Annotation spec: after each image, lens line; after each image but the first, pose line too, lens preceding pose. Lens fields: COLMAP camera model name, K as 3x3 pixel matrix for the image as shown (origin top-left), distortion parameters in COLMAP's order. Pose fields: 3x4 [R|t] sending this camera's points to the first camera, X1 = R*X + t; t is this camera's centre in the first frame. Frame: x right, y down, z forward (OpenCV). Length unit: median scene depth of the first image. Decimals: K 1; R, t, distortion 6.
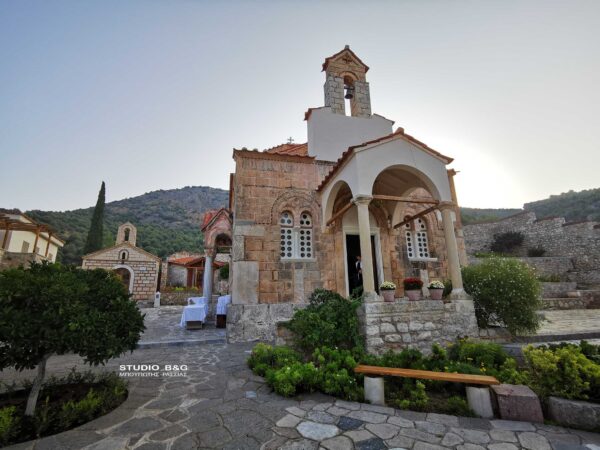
lens RADIAL K [[290.6, 0, 300.8], [0, 290.6, 227.4], [0, 0, 1]] dist [-0.061727, 0.058371]
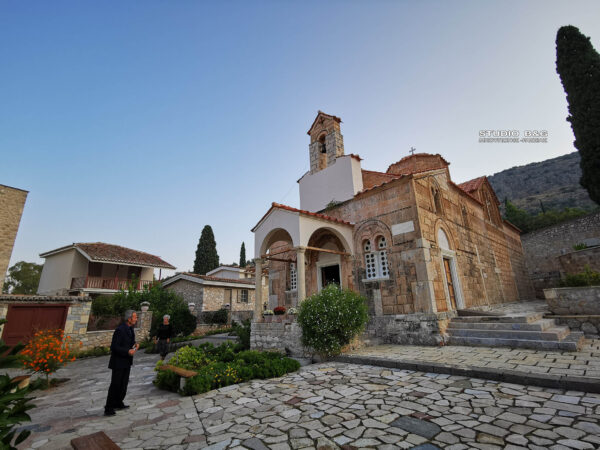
lens RADIAL K [[290.6, 0, 300.8], [0, 290.6, 227.4], [0, 0, 1]] dist [-0.061727, 0.058371]
pose [[0.486785, -0.246813, -0.837928, 1.289897], [0.238788, 0.960314, -0.144141, 0.016567], [0.840250, -0.129921, 0.526403, 0.254719]]
